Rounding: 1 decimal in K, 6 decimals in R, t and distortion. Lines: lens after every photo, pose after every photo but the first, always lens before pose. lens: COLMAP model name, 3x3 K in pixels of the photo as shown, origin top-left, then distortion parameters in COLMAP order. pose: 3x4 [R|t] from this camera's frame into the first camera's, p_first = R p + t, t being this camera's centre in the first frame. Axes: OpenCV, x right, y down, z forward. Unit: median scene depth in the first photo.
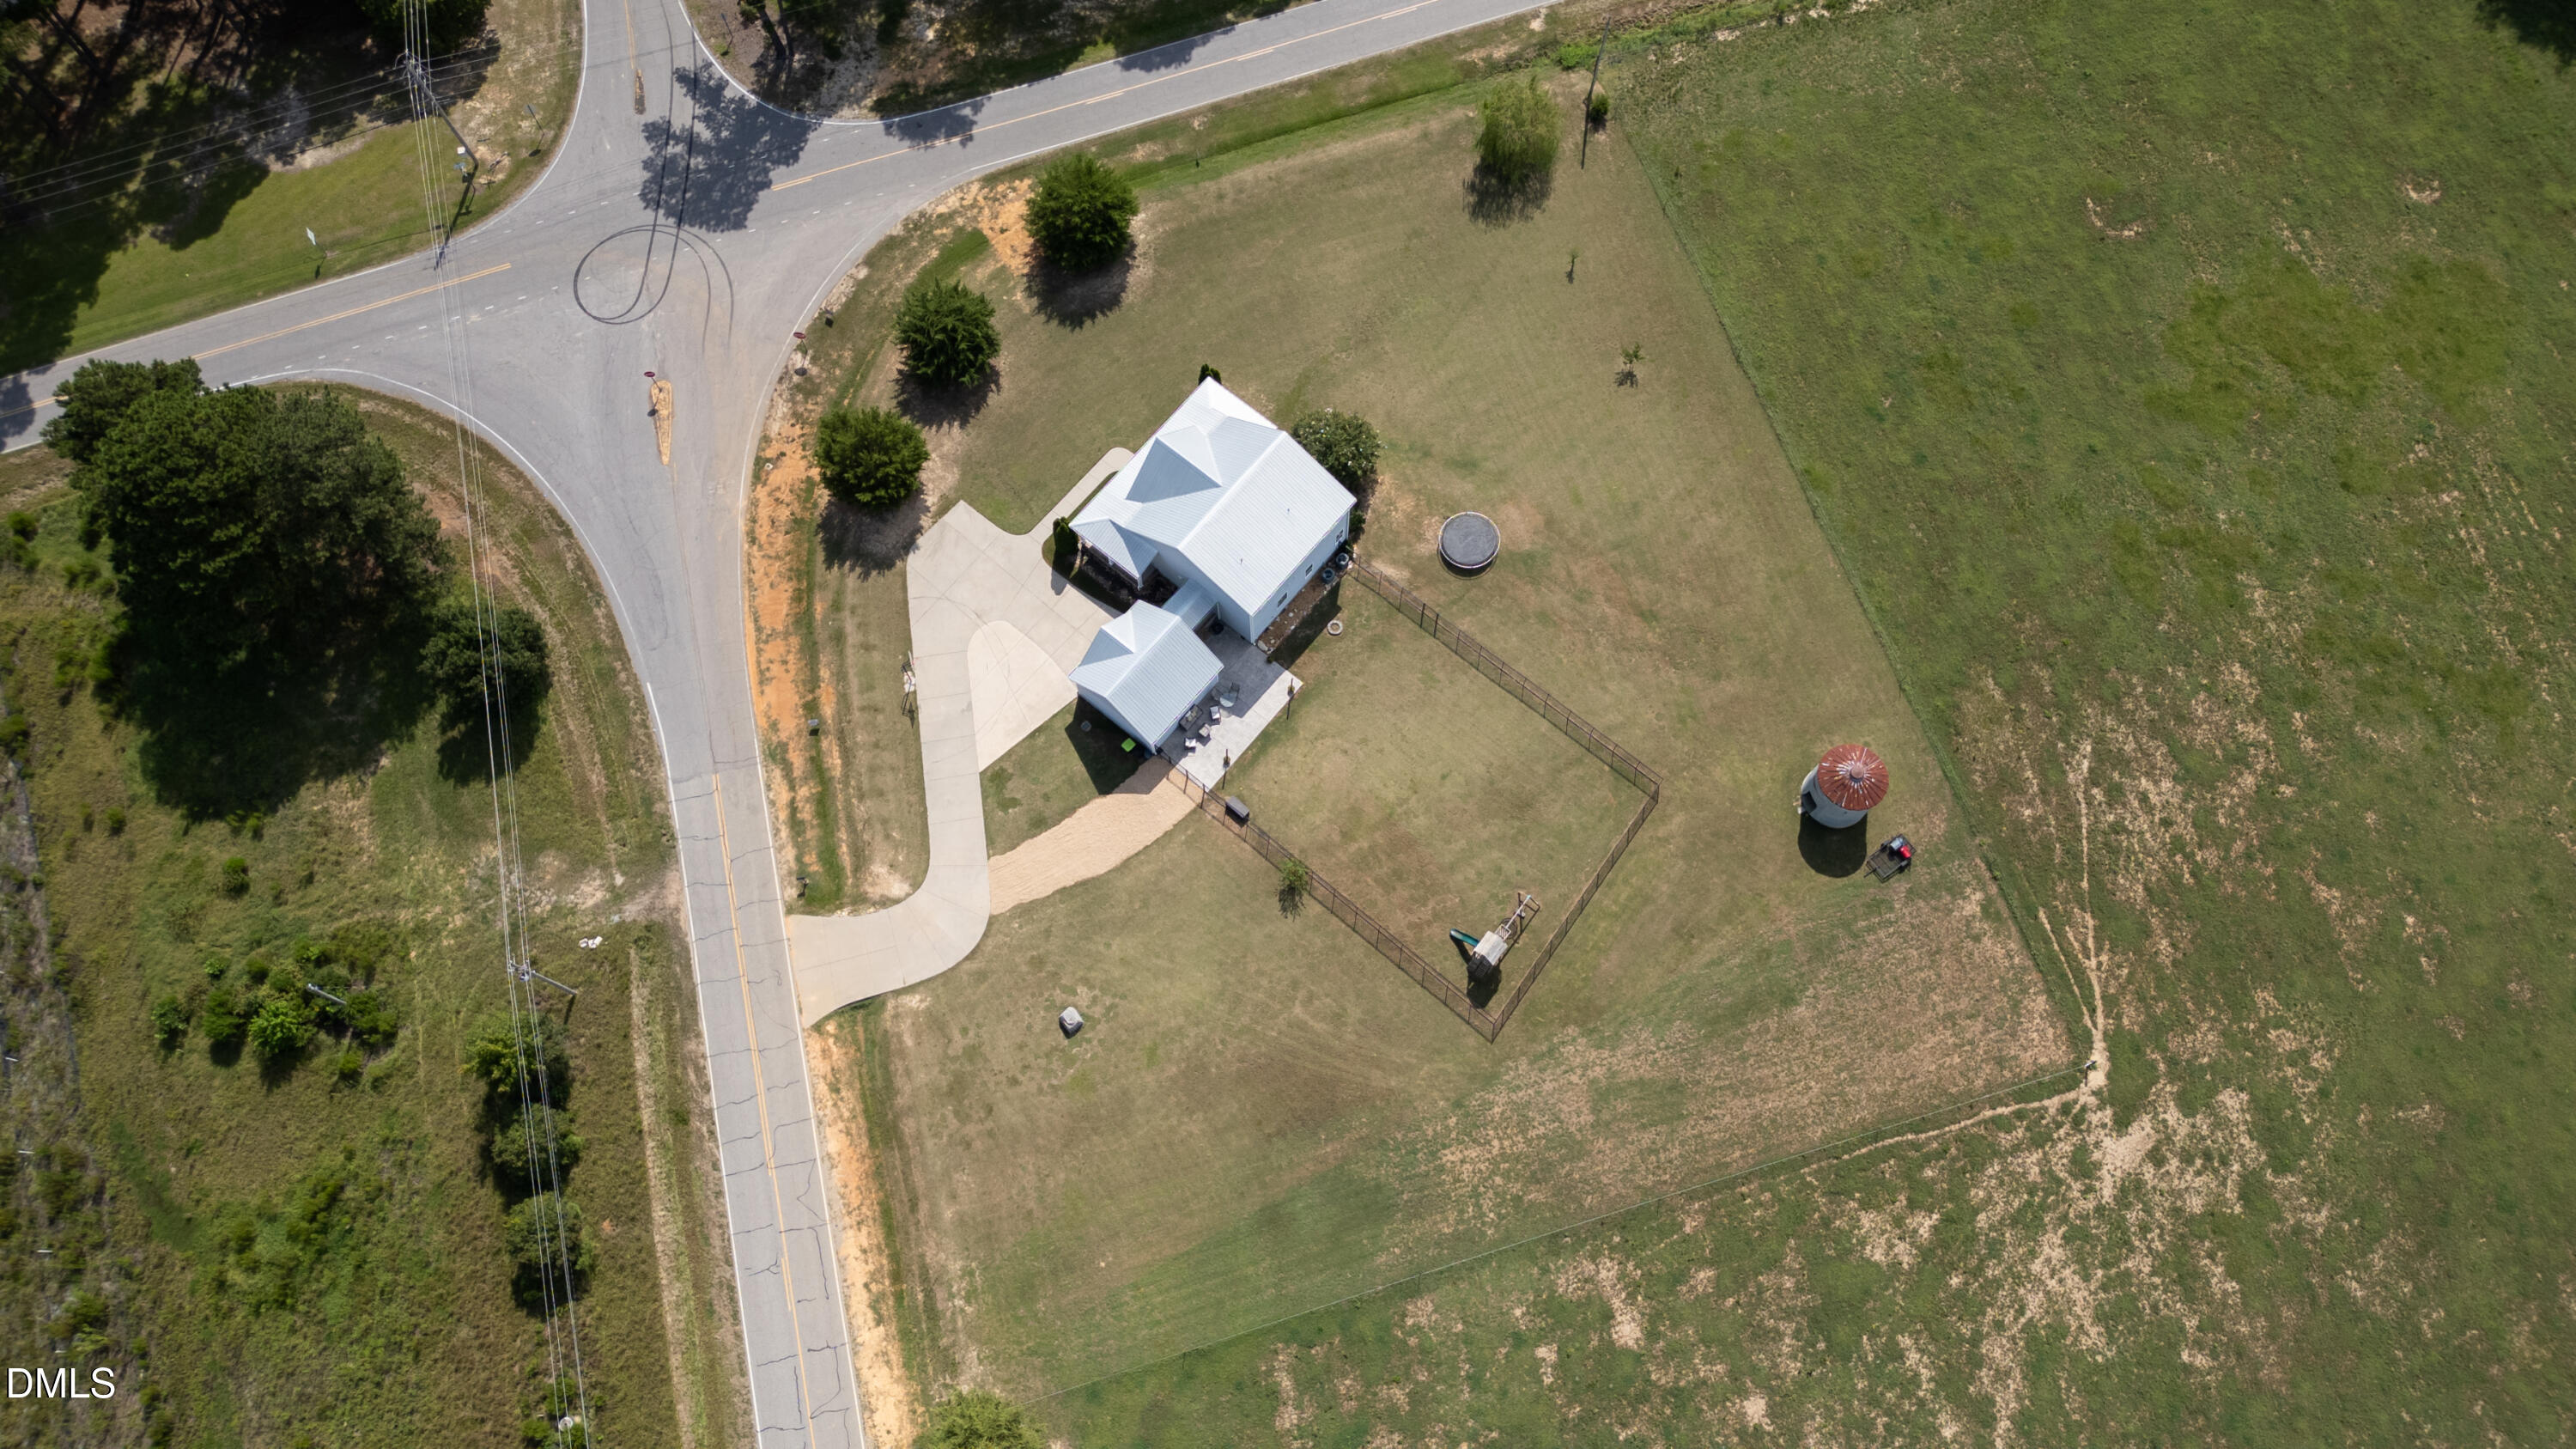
lens RADIAL K [[1932.1, 0, 1288.0], [0, 1932.1, 724.5], [0, 0, 1]] dist [0.079419, -0.085947]
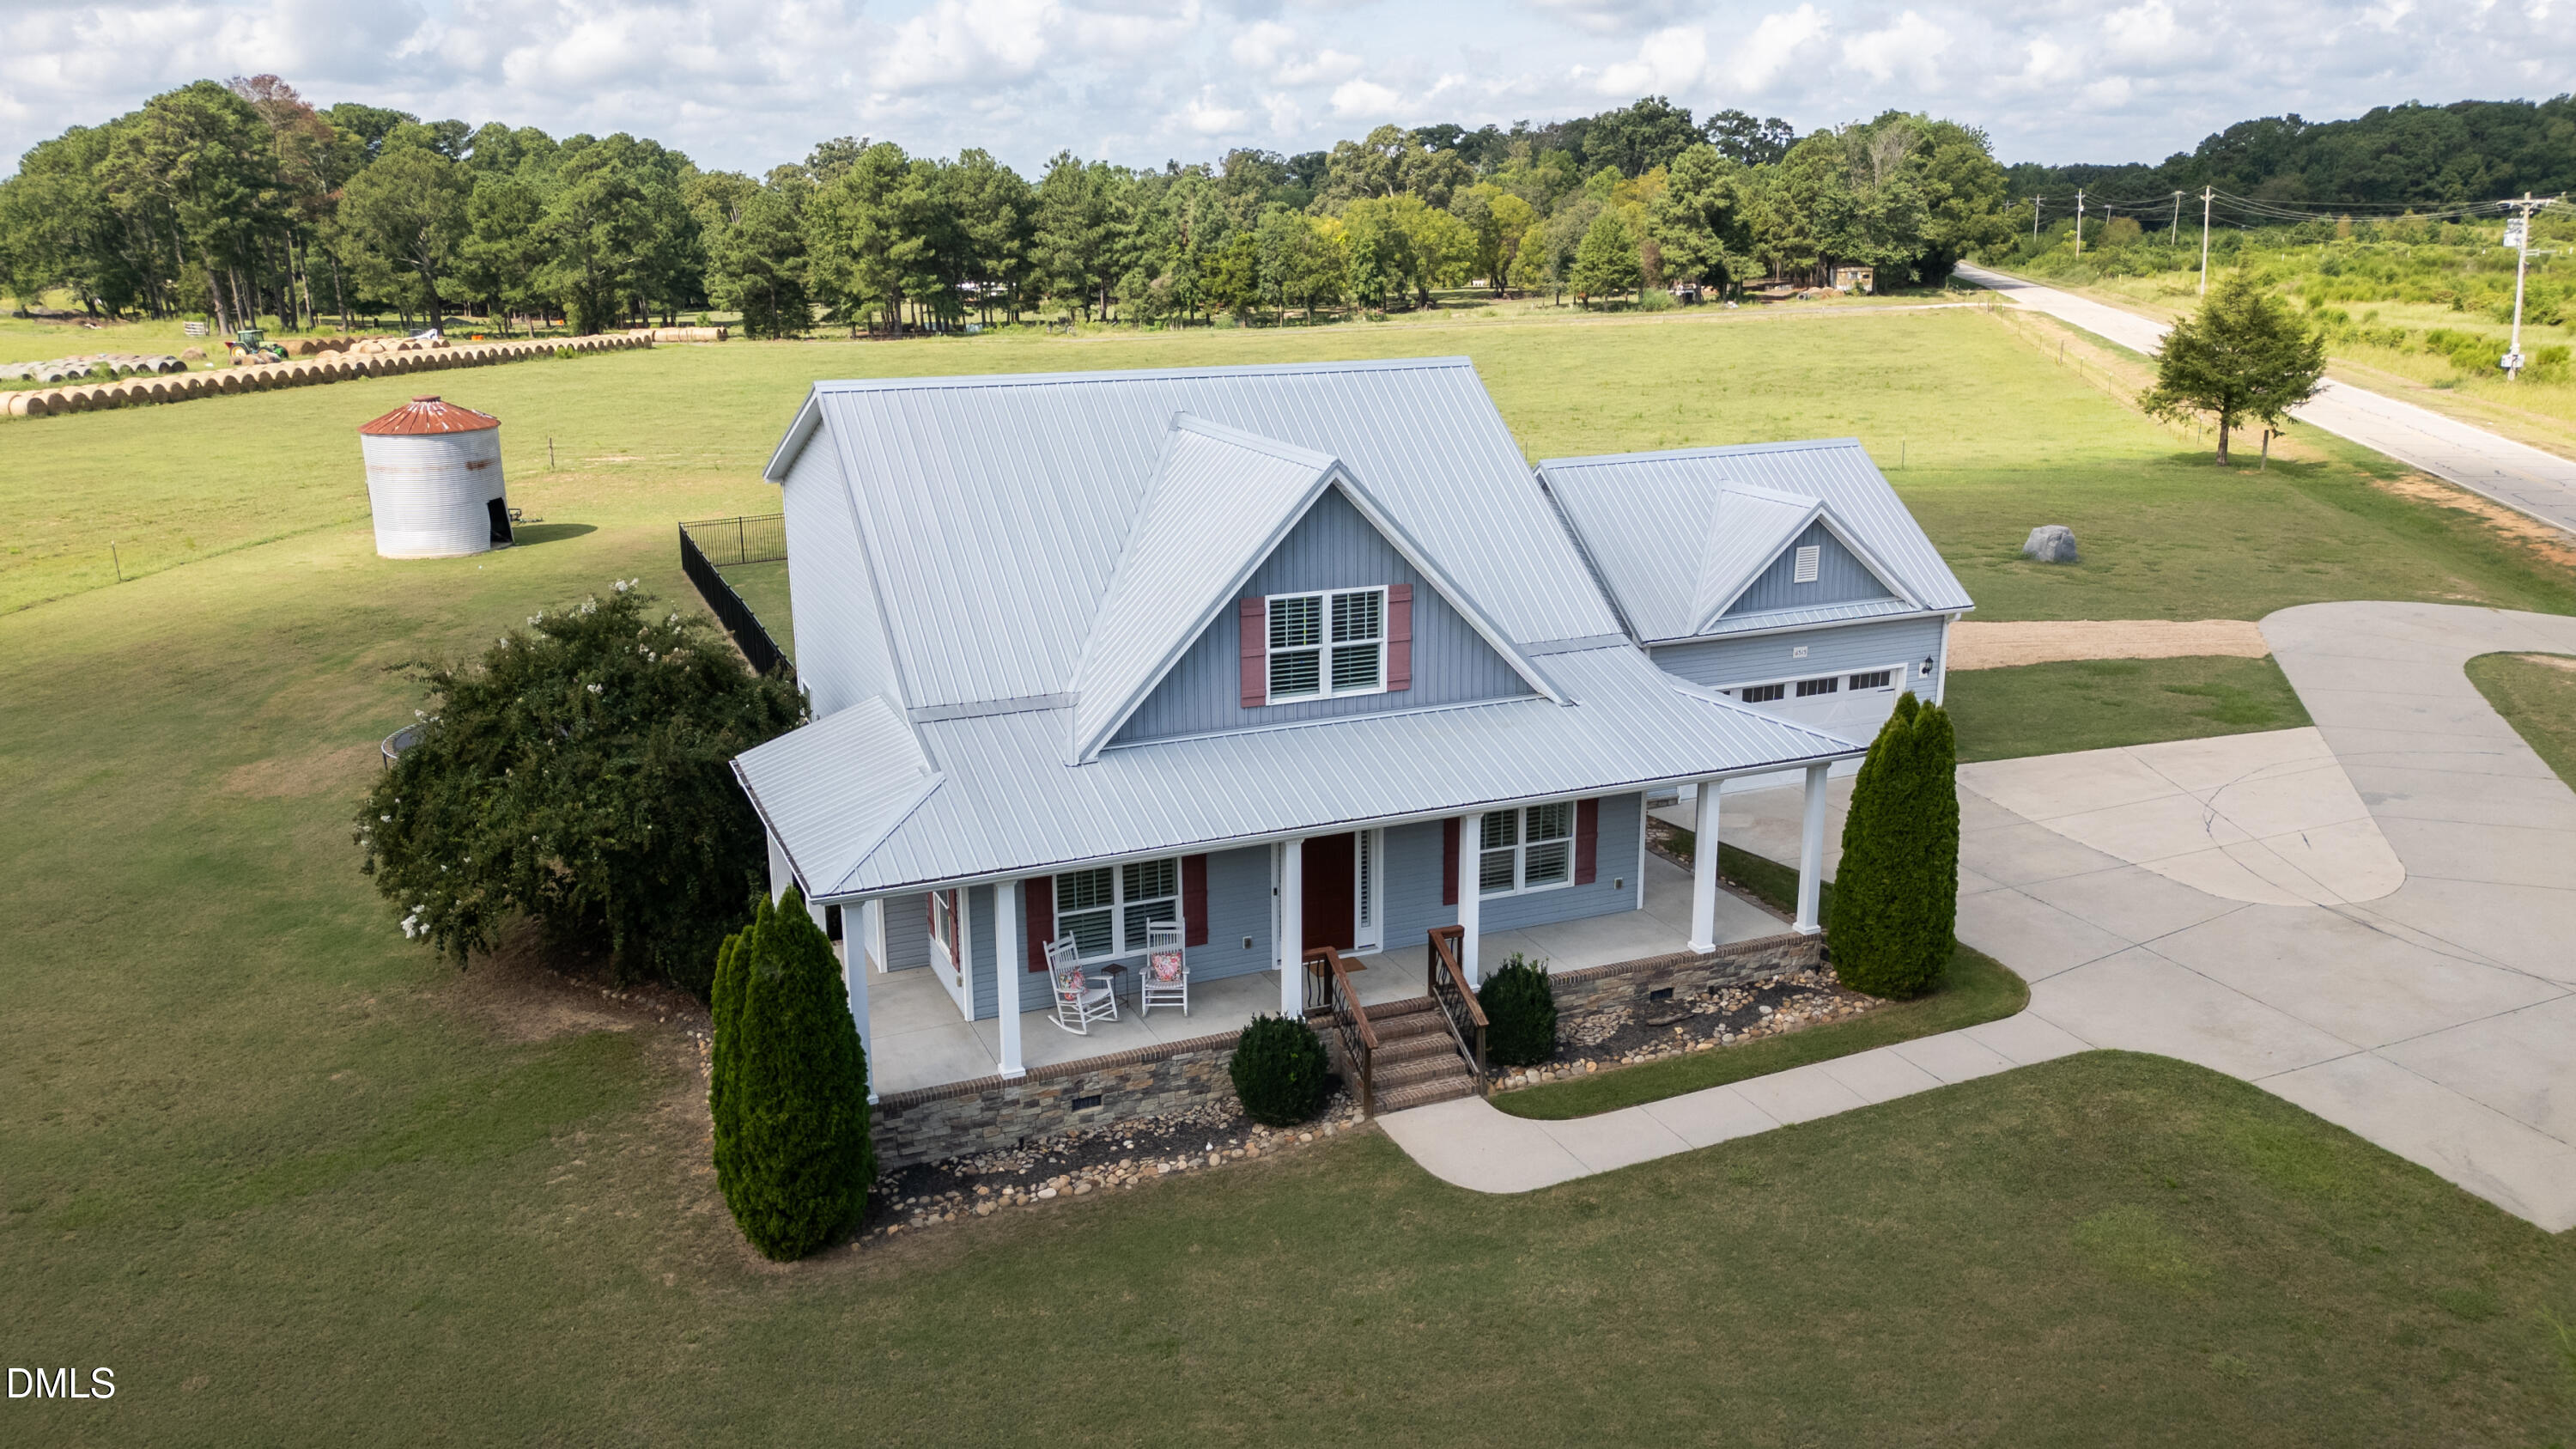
lens RADIAL K [[1932.1, 0, 1288.0], [0, 1932.1, 724.5], [0, 0, 1]] dist [0.079419, -0.085947]
pose [[-0.890410, -0.105755, 0.442703, -0.150331], [0.433421, 0.099992, 0.895627, -0.317834], [-0.138984, 0.989352, -0.043198, 1.025187]]
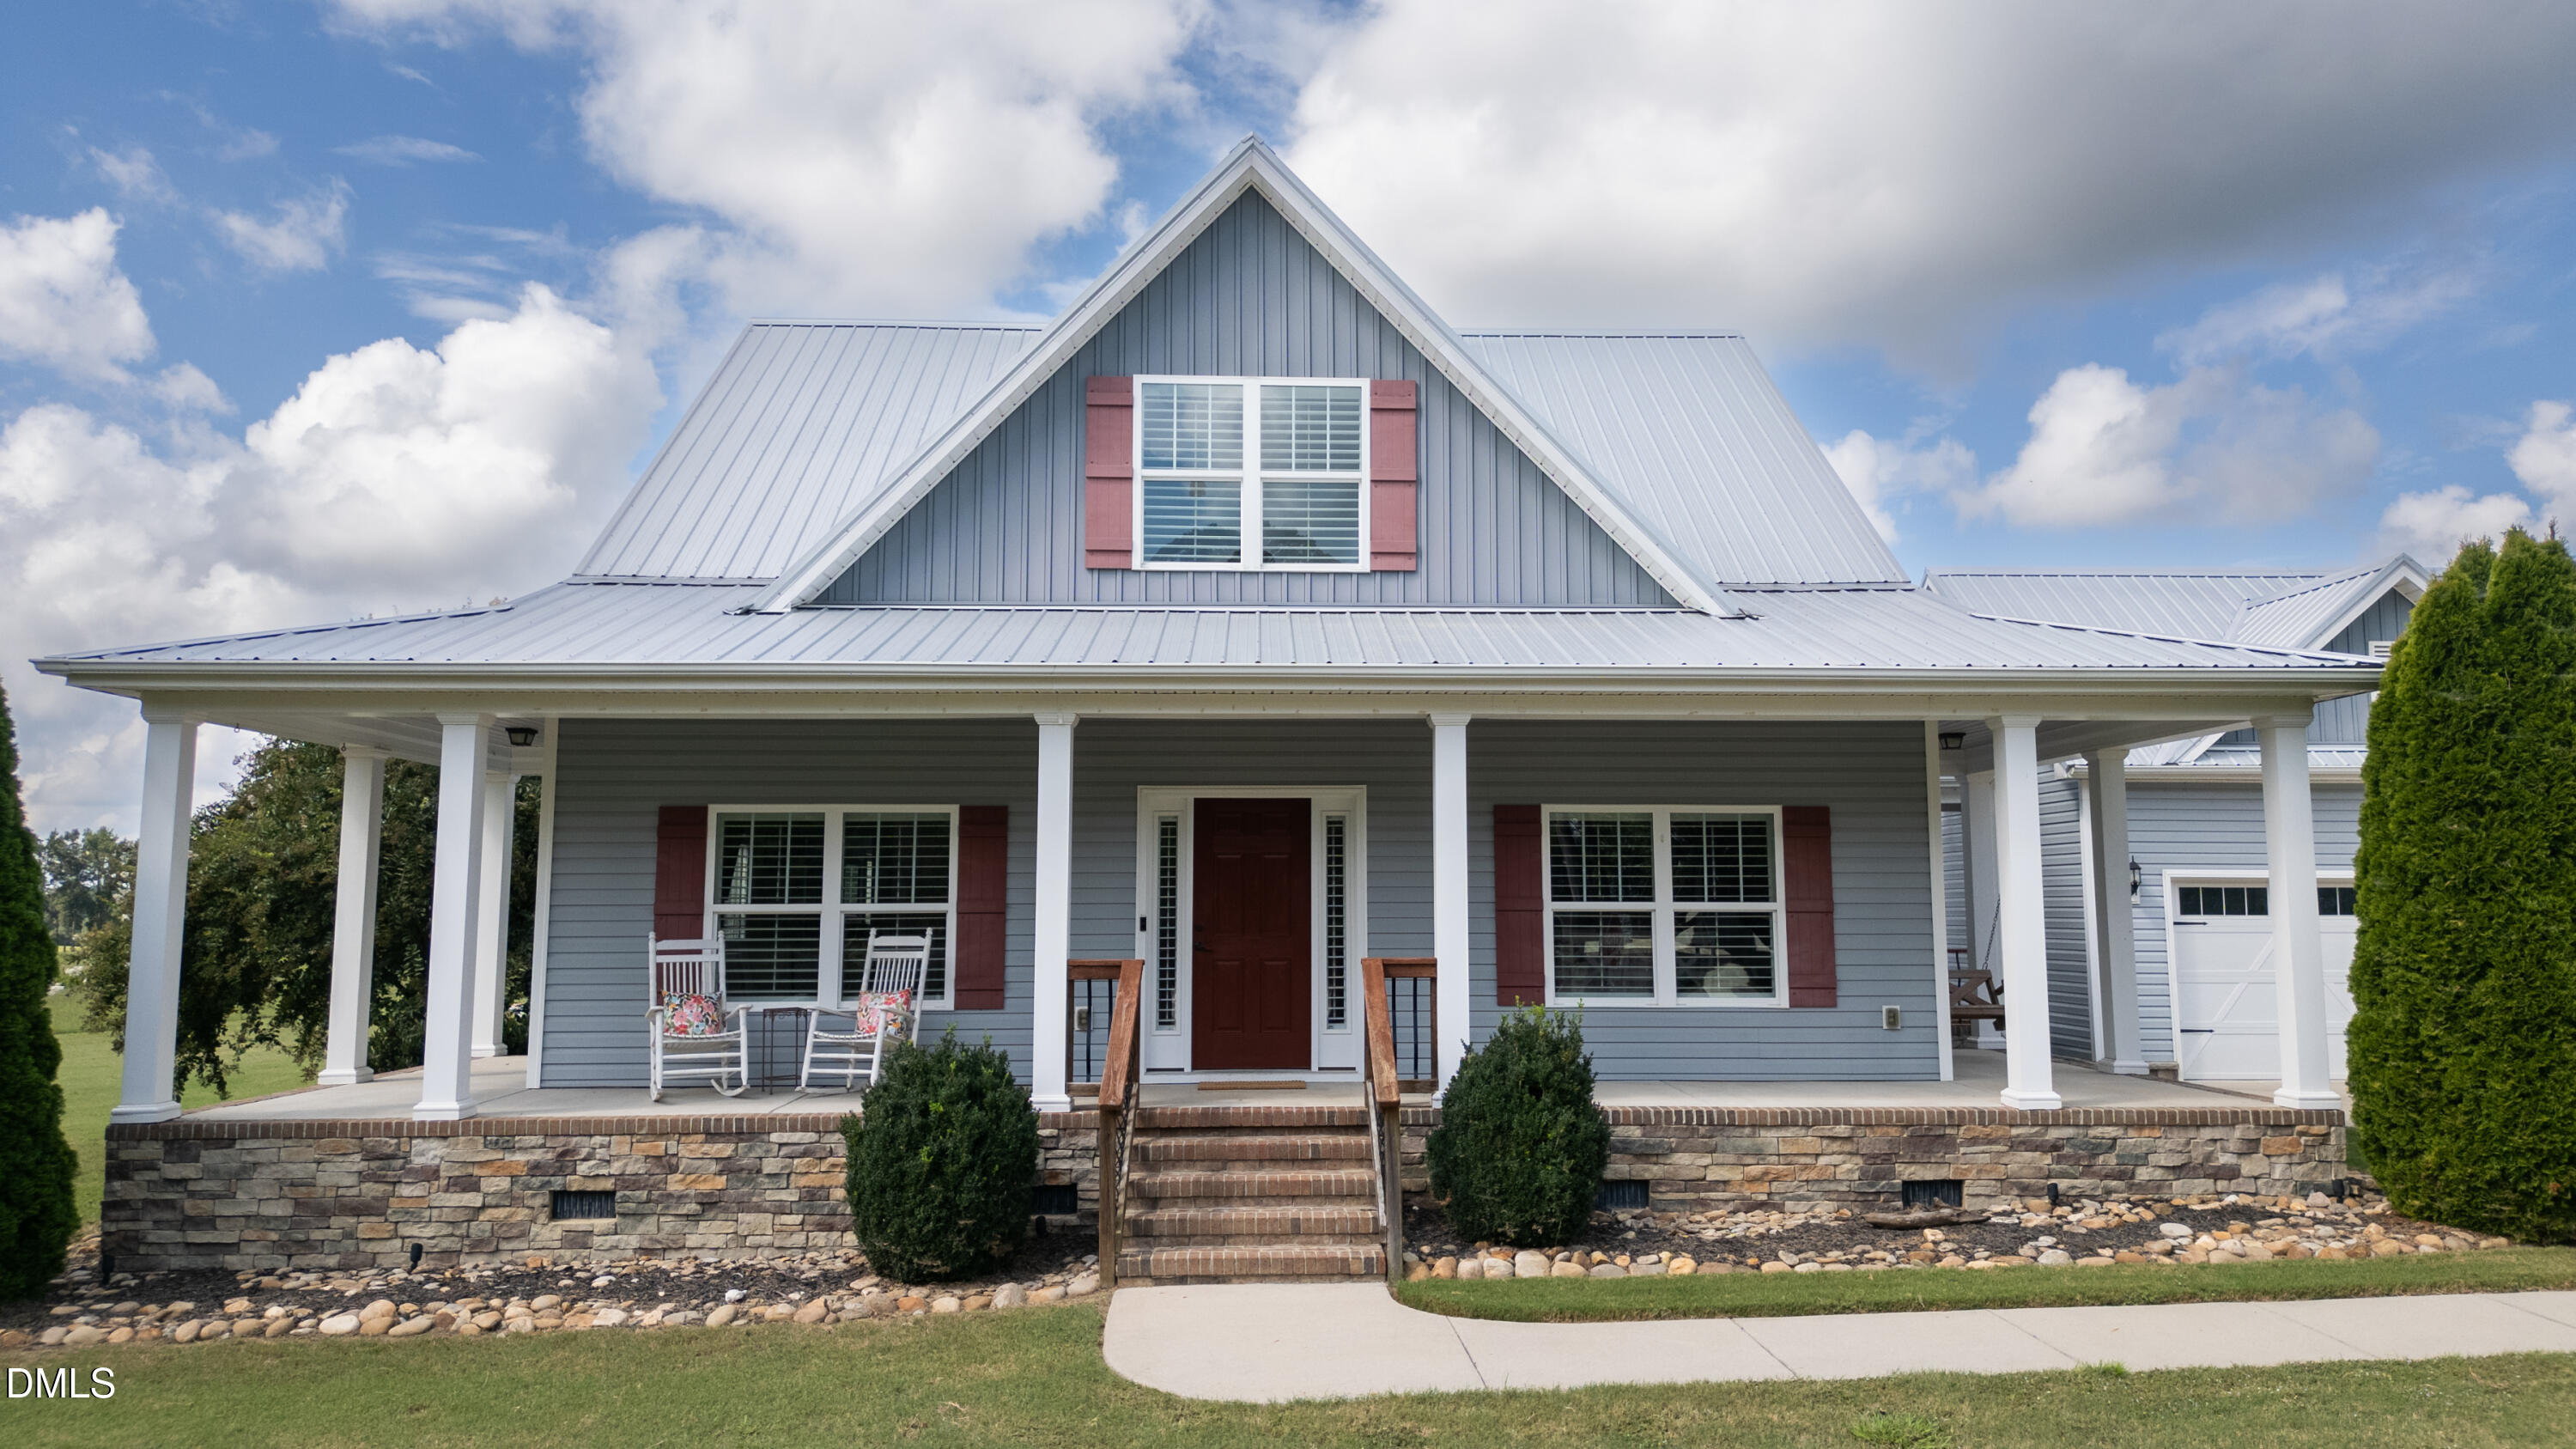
lens RADIAL K [[1876.6, 0, 1324.0], [0, 1876.6, 696.7], [0, 0, 1]] dist [0.067706, -0.075332]
pose [[-0.671951, 0.093835, 0.734627, -0.146923], [0.700972, 0.400692, 0.589987, -0.195364], [-0.238998, 0.911395, -0.335021, 1.055250]]
